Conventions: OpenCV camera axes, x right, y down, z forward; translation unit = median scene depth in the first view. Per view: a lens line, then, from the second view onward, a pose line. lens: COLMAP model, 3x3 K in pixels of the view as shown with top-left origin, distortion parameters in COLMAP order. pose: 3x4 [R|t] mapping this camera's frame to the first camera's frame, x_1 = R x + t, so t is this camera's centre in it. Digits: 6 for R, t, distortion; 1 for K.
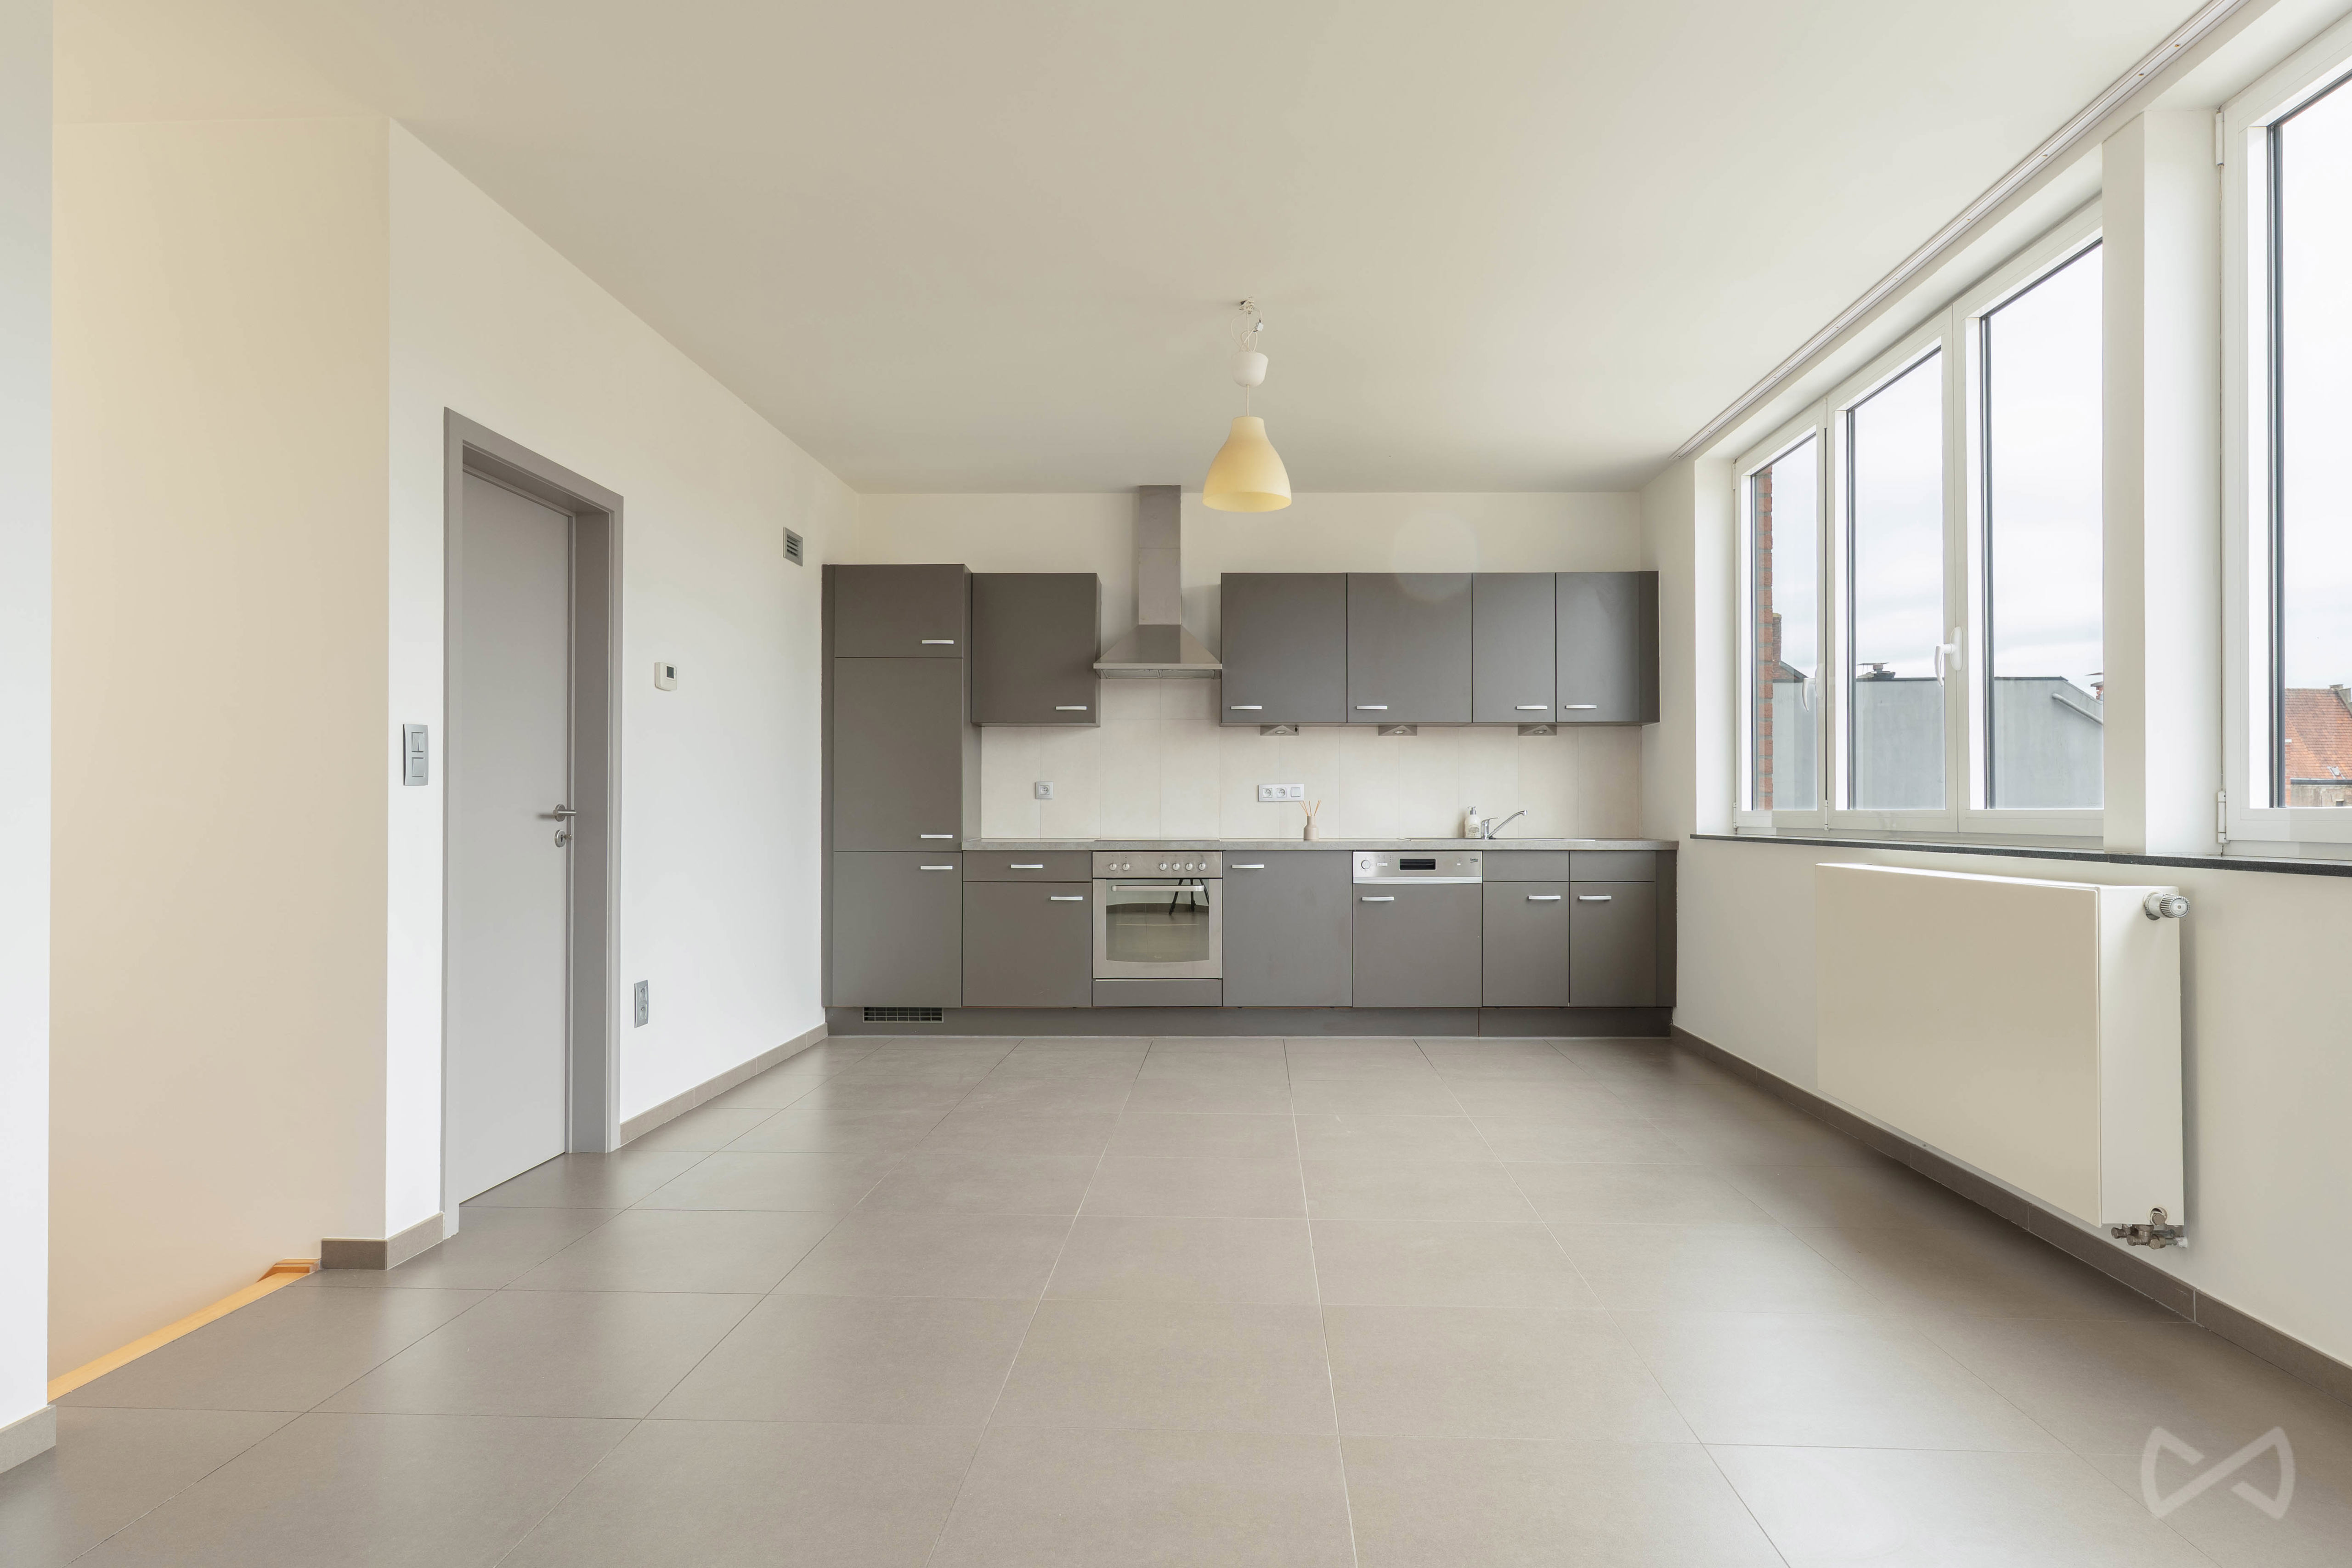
lens RADIAL K [[1292.8, 0, 1165.8], [0, 1292.8, 804.4], [0, 0, 1]] dist [0.006294, -0.003722]
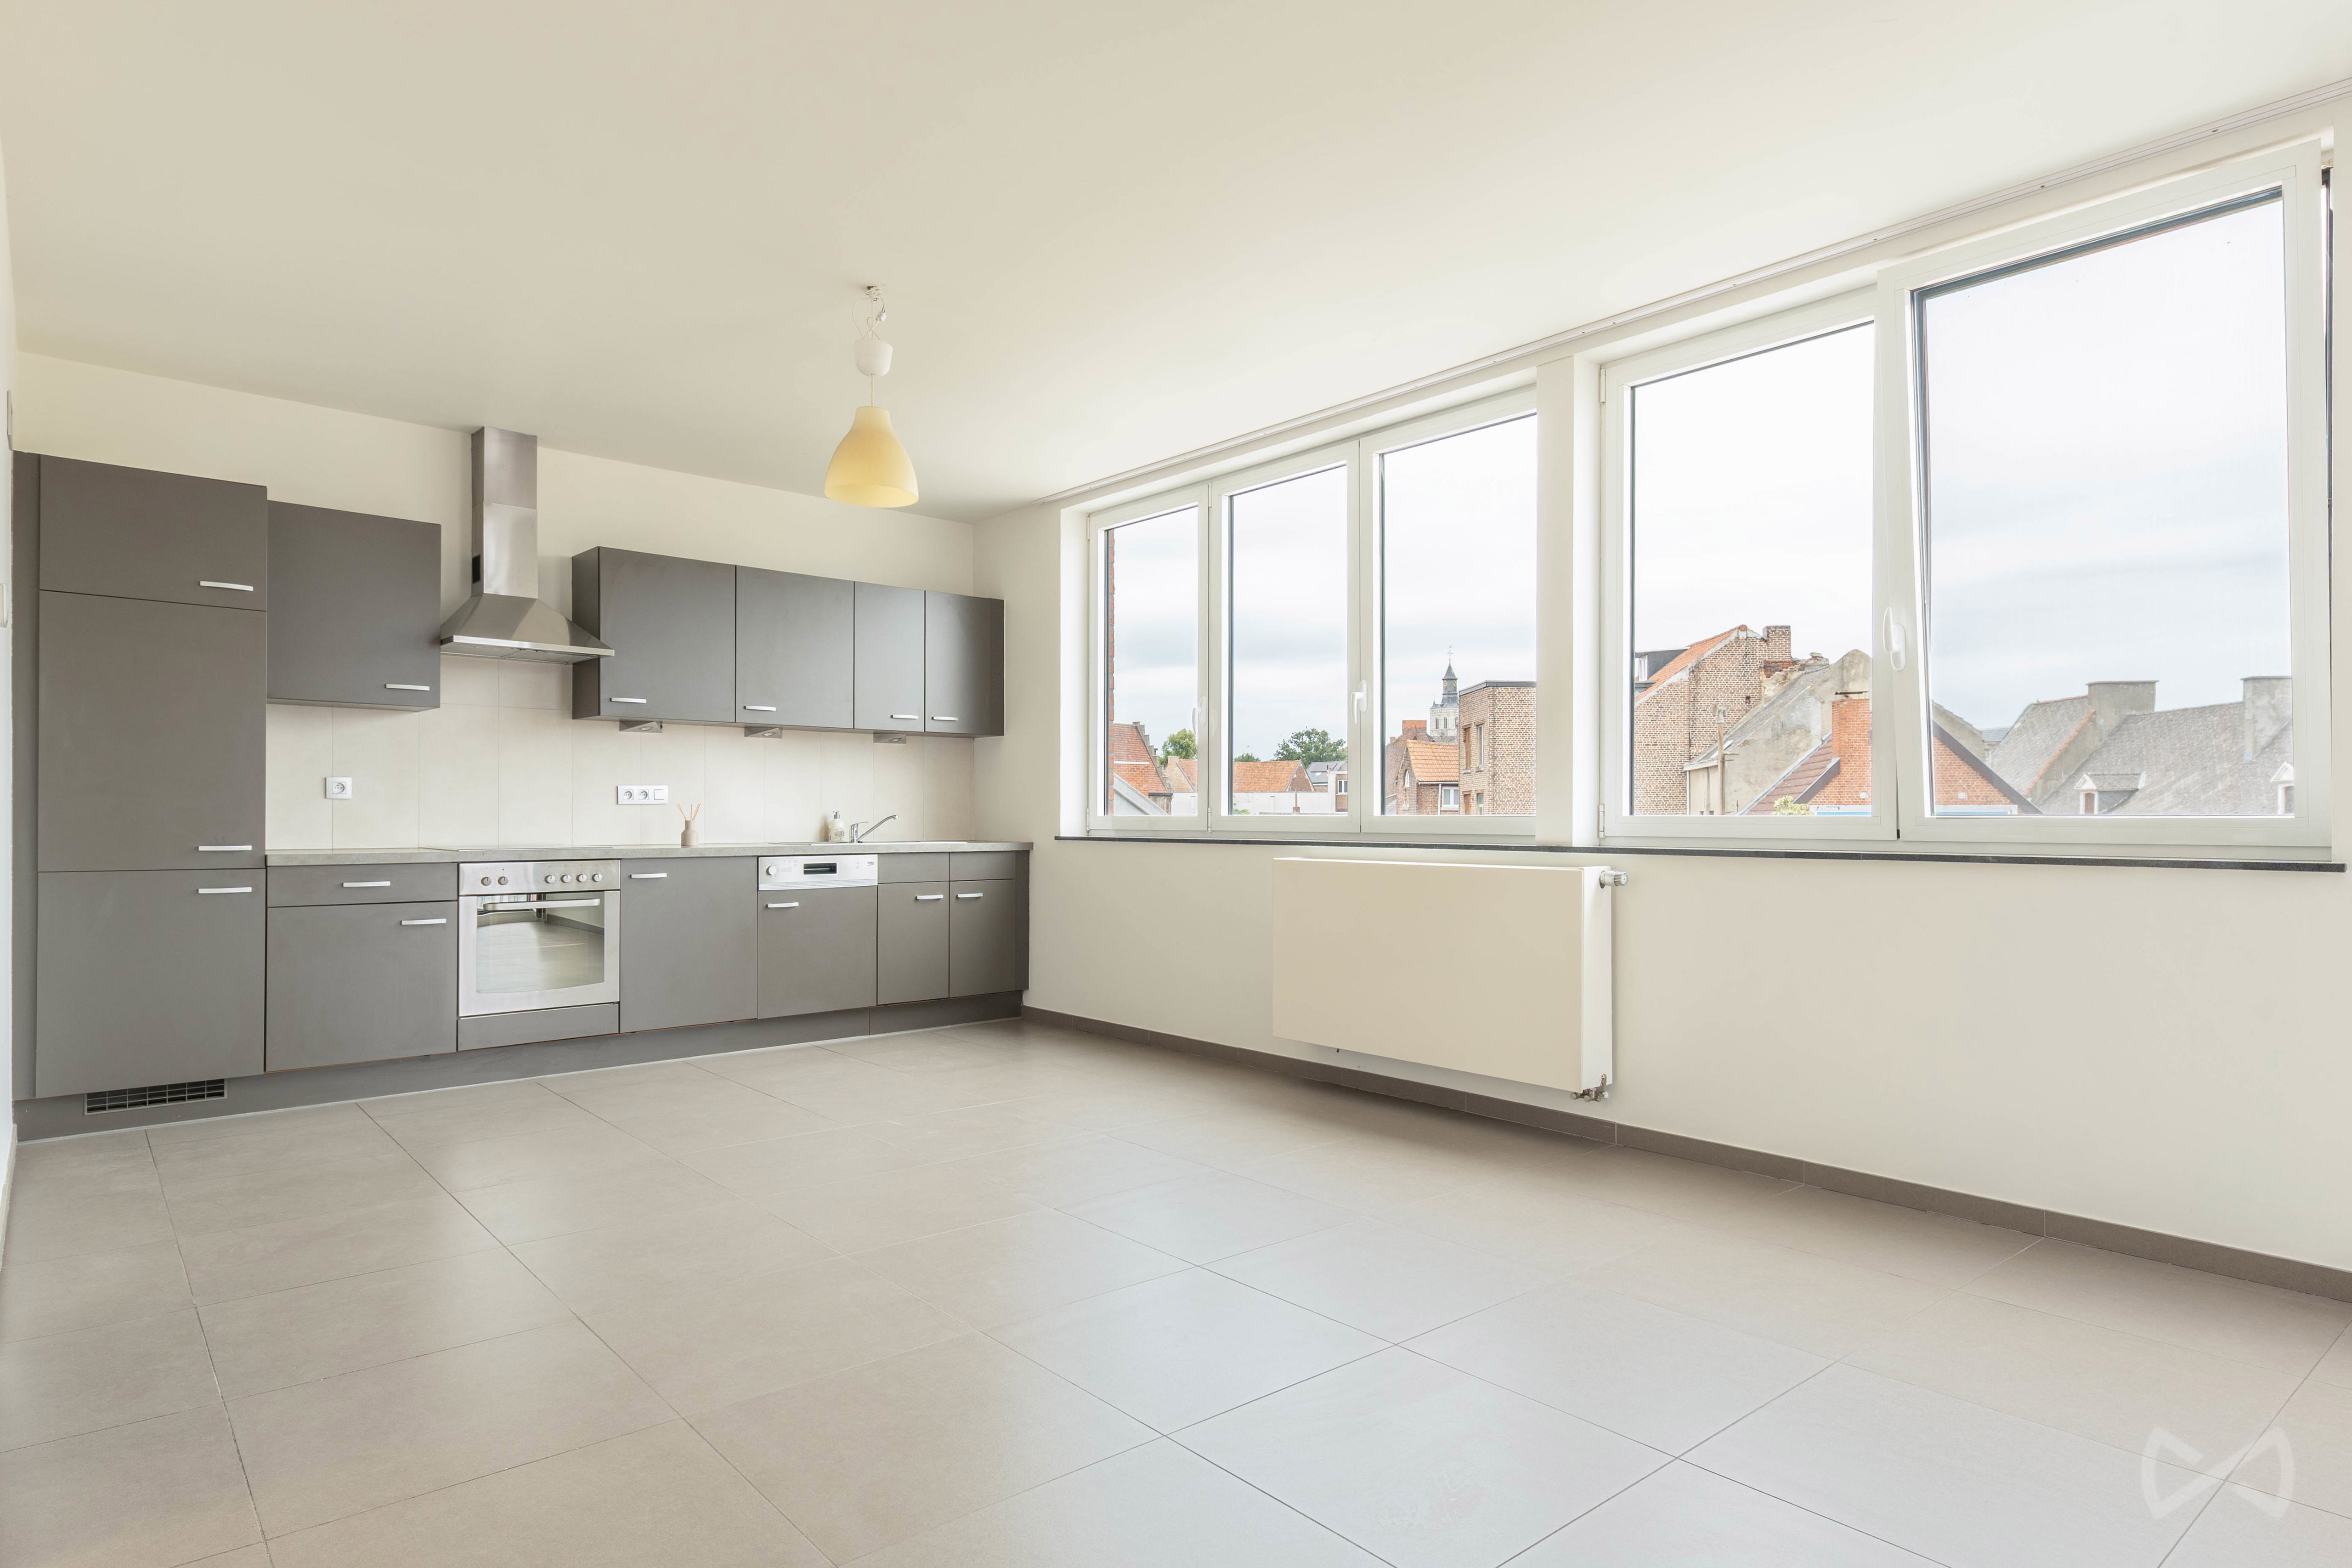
lens RADIAL K [[1292.8, 0, 1140.3], [0, 1292.8, 813.1], [0, 0, 1]] dist [0.006294, -0.003722]
pose [[0.742408, 0.002577, 0.669943, -0.282199], [-0.005557, 0.999982, 0.002312, -0.000084], [-0.669925, -0.005440, 0.742409, 0.095605]]
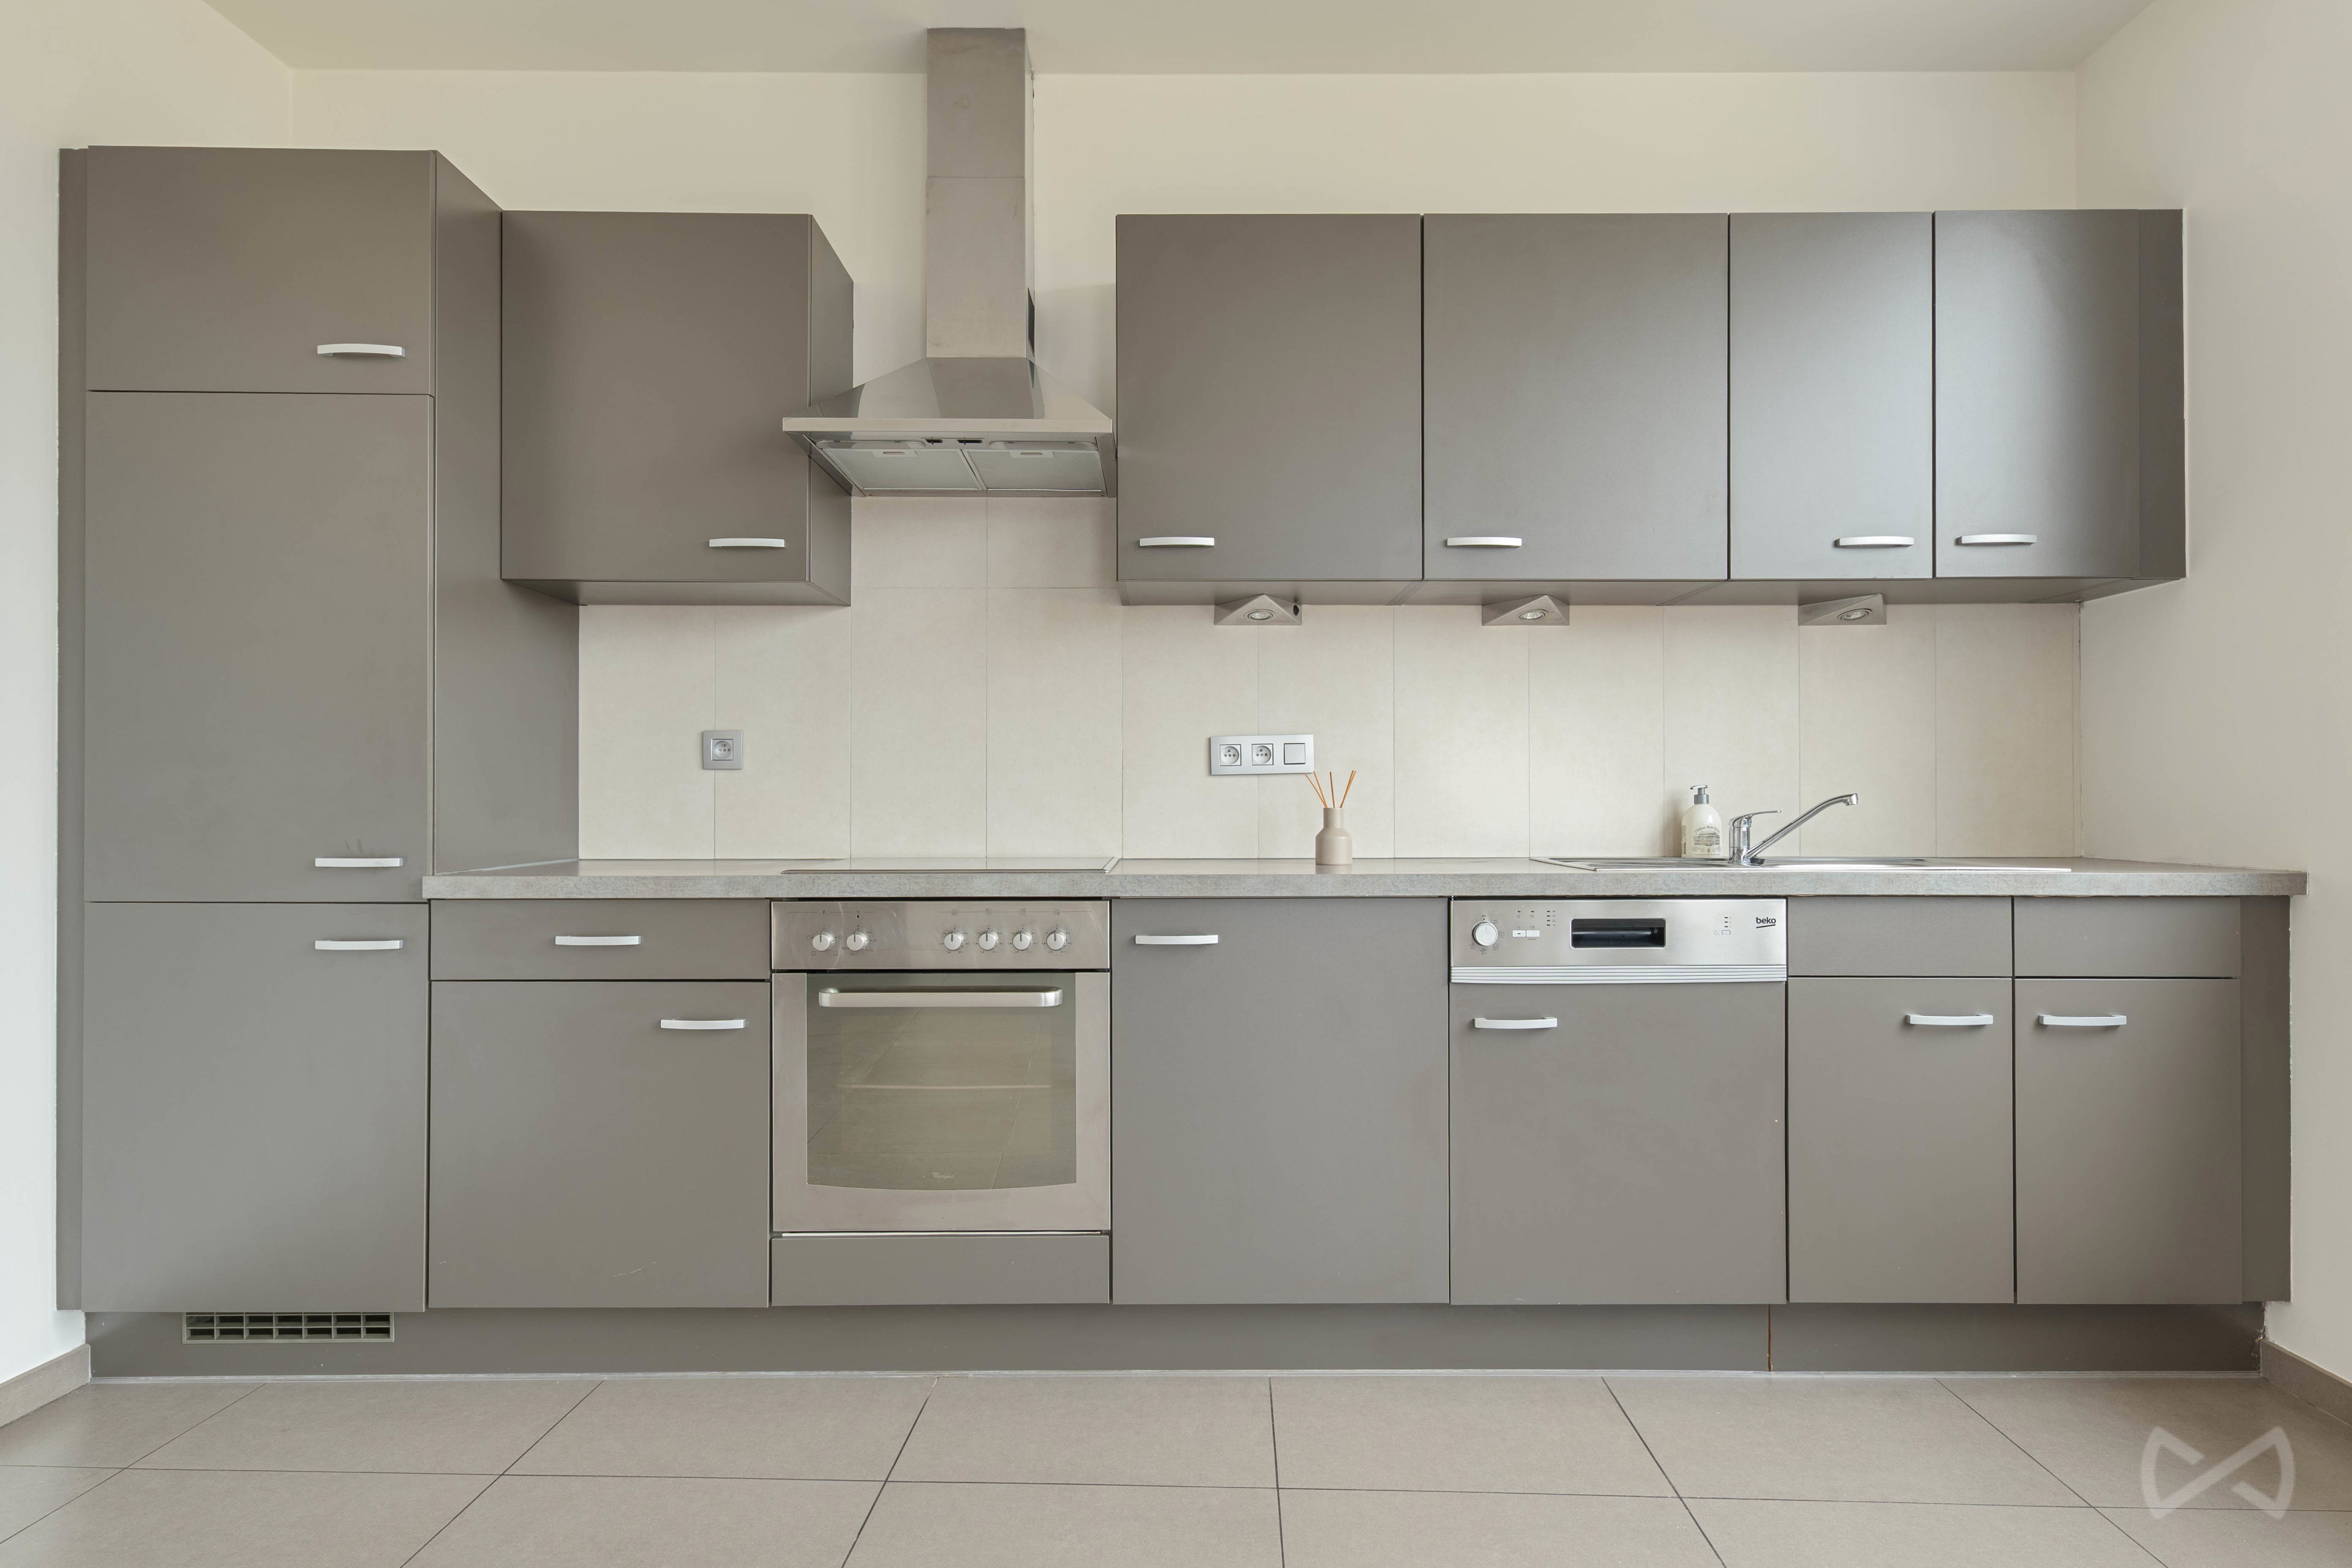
lens RADIAL K [[1292.8, 0, 1172.9], [0, 1292.8, 796.4], [0, 0, 1]] dist [0.006294, -0.003722]
pose [[0.999817, -0.001179, 0.019073, 0.054516], [0.001108, 0.999992, 0.003757, 0.003813], [-0.019077, -0.003736, 0.999811, 0.606538]]
